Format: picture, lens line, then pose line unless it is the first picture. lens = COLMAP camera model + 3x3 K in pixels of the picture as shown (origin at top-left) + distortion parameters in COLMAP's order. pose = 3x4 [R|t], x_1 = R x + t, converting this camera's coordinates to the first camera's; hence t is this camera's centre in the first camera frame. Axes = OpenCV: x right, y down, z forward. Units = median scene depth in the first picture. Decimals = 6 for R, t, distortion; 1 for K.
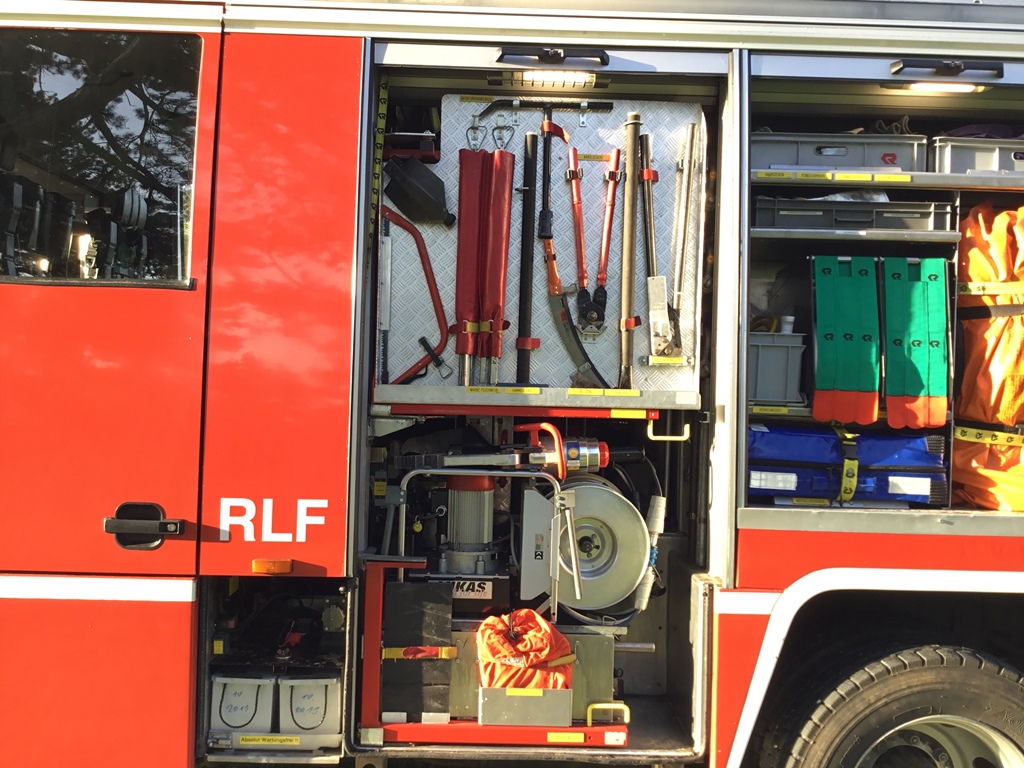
lens RADIAL K [[915.4, 0, 482.1], [0, 915.4, 393.2], [0, 0, 1]] dist [0.111785, -0.192380]
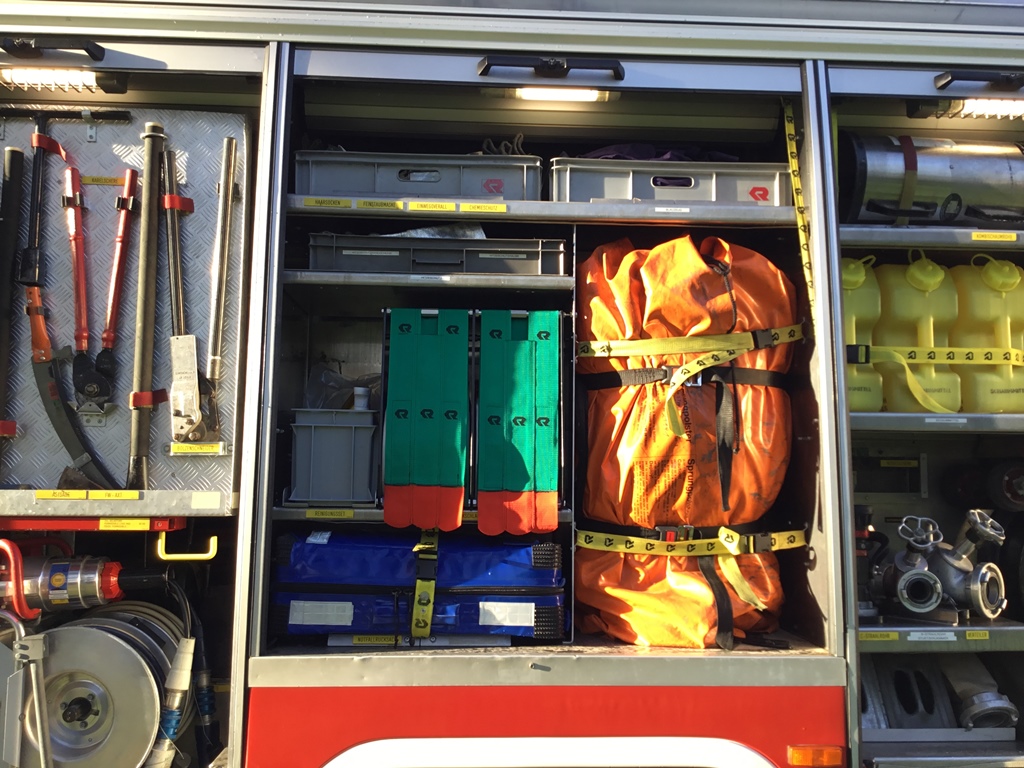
lens RADIAL K [[915.4, 0, 505.0], [0, 915.4, 386.5], [0, 0, 1]] dist [0.111785, -0.192380]
pose [[0.998985, -0.012015, 0.043414, 0.423764], [0.015750, 0.996106, -0.086750, -0.017215], [-0.042203, 0.087346, 0.995284, 0.251522]]
